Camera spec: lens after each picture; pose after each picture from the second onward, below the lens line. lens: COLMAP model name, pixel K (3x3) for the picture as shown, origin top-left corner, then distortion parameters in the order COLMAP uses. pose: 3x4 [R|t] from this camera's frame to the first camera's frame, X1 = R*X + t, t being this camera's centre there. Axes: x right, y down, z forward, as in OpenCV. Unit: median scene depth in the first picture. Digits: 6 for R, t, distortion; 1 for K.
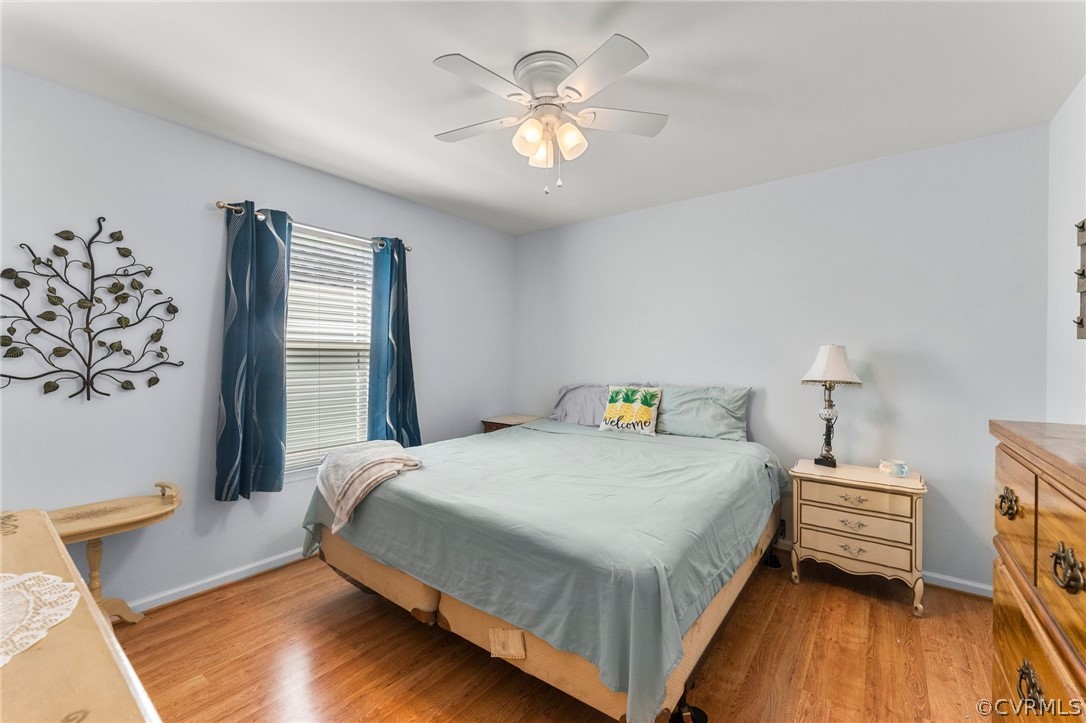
lens RADIAL K [[447.8, 0, 542.2], [0, 447.8, 358.9], [0, 0, 1]] dist [0.000603, -0.000299]
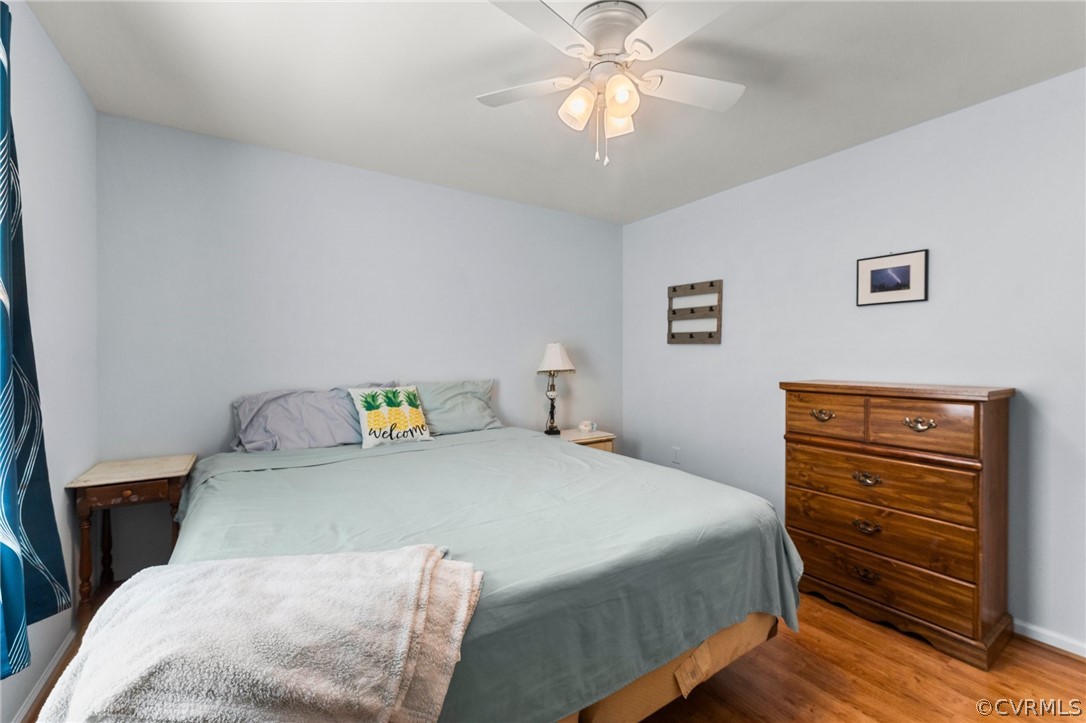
lens RADIAL K [[447.8, 0, 540.8], [0, 447.8, 358.4], [0, 0, 1]] dist [0.000603, -0.000299]
pose [[0.326140, -0.012118, 0.945244, -0.654418], [-0.001459, 0.999910, 0.013322, -0.003371], [-0.945320, -0.005724, 0.326093, 0.631559]]
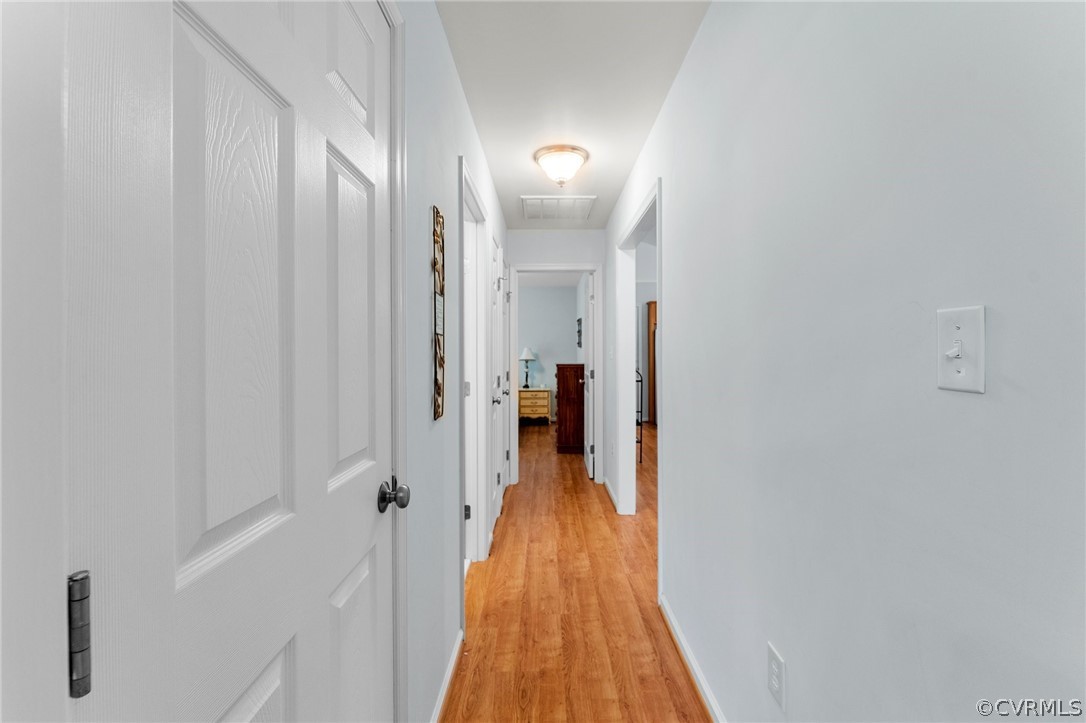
lens RADIAL K [[447.8, 0, 542.3], [0, 447.8, 359.4], [0, 0, 1]] dist [0.000603, -0.000299]
pose [[0.799463, -0.008032, 0.600662, -1.114195], [0.008315, 0.999963, 0.002304, 0.044895], [-0.600658, 0.003153, 0.799500, -1.508201]]
